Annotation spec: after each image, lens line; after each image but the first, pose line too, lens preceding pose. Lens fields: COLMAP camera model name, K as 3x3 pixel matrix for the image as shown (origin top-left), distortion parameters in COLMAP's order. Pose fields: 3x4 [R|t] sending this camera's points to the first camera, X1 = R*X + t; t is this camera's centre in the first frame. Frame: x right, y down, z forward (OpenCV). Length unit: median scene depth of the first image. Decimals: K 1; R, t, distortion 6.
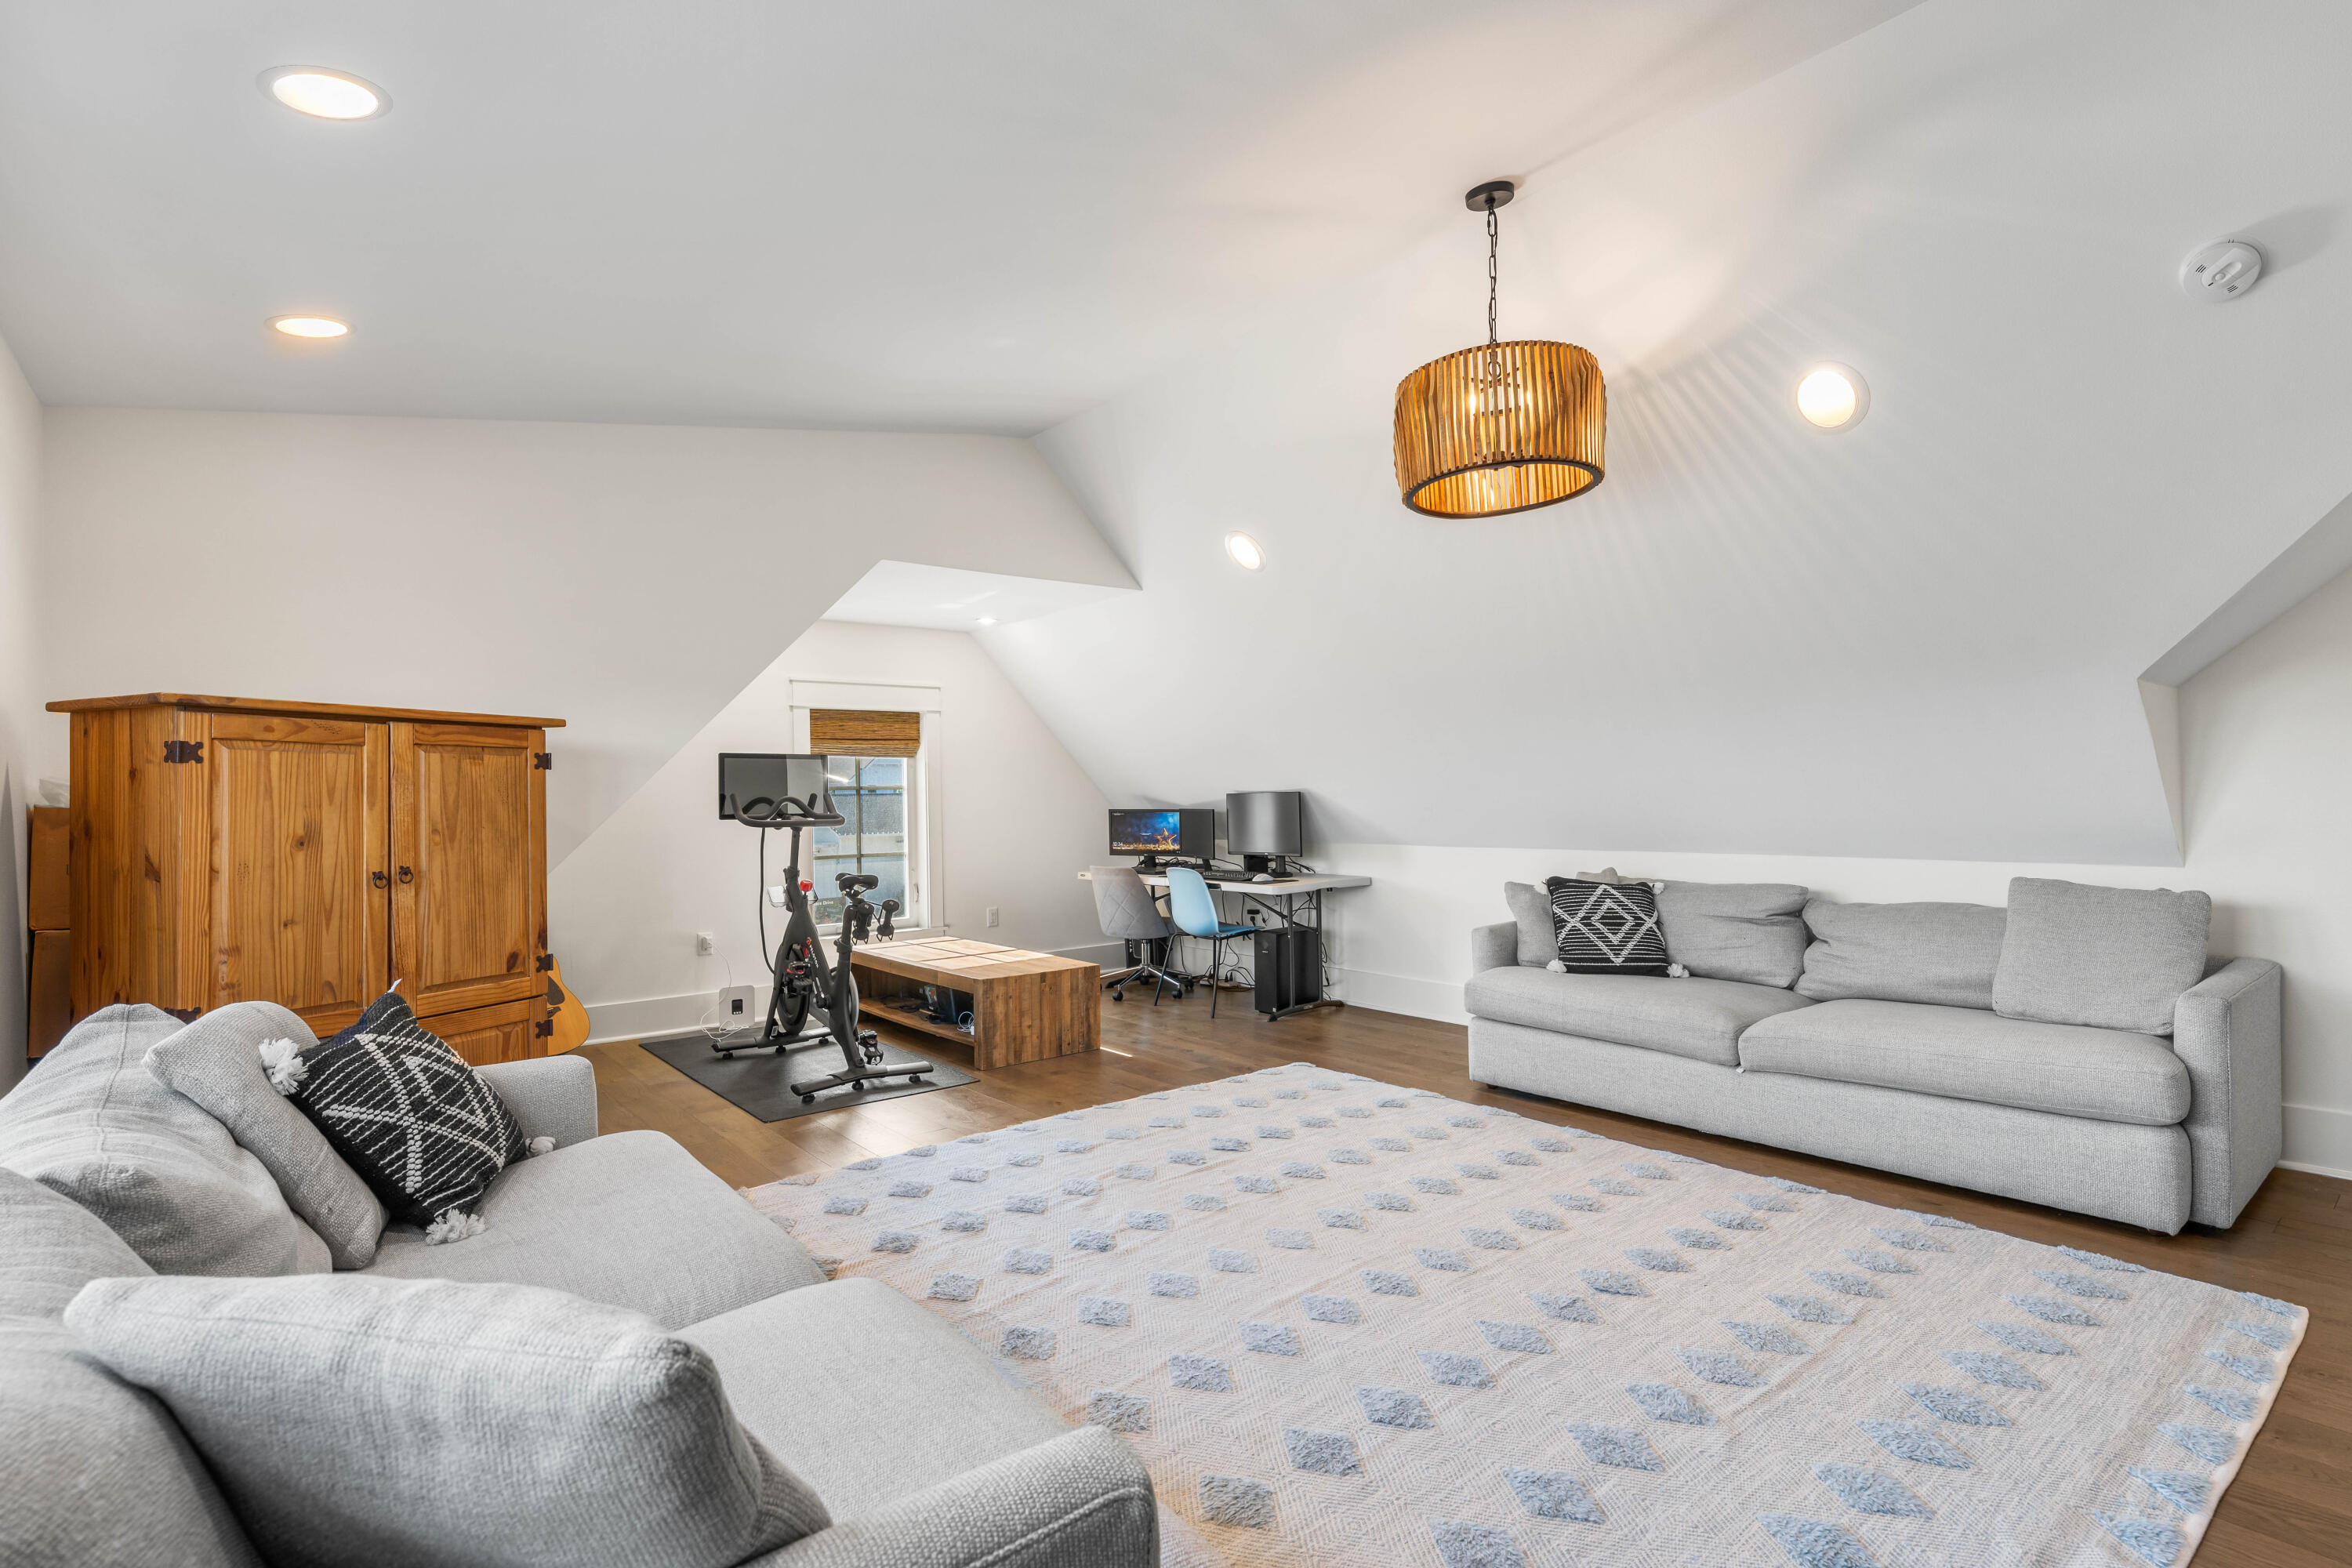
lens RADIAL K [[1114.0, 0, 1177.0], [0, 1114.0, 783.8], [0, 0, 1]] dist [0.003214, 0.000608]
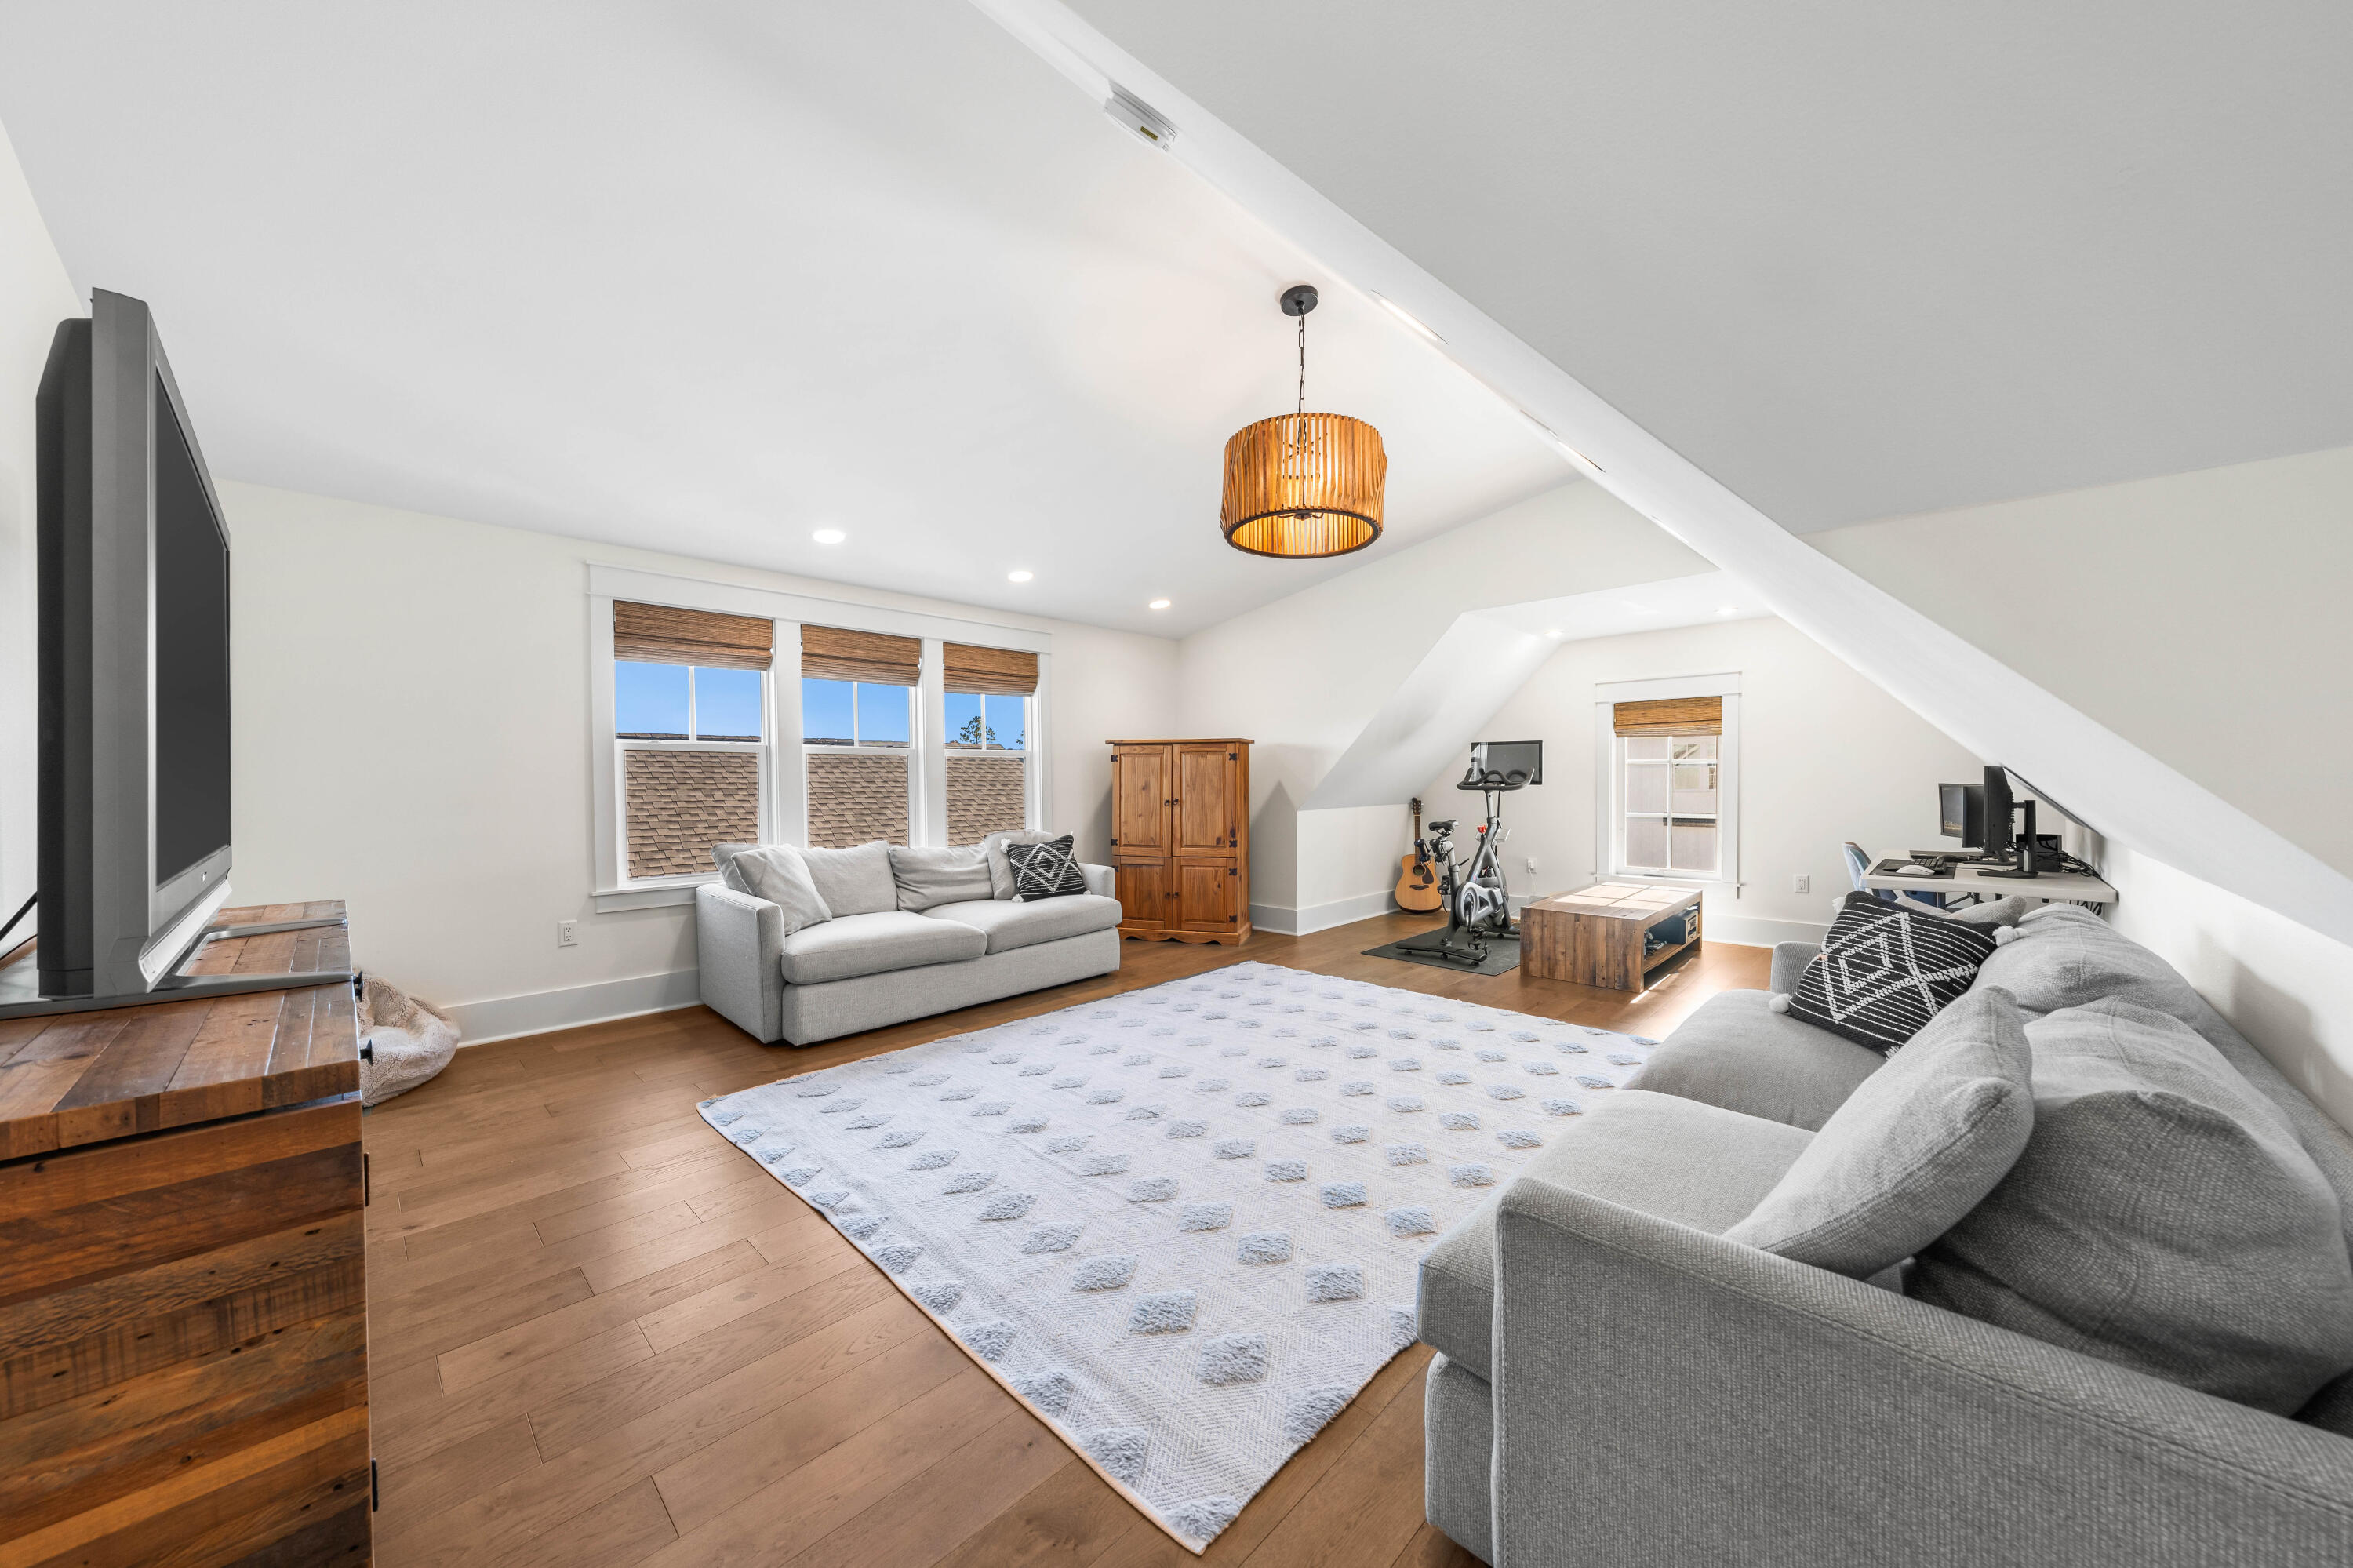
lens RADIAL K [[817.6, 0, 1177.2], [0, 817.6, 783.3], [0, 0, 1]] dist [-0.000251, -0.000006]
pose [[0.114587, 0.022412, -0.993160, 1.137291], [0.018342, 0.999527, 0.024672, -0.009599], [0.993244, -0.021044, 0.114122, 0.713456]]
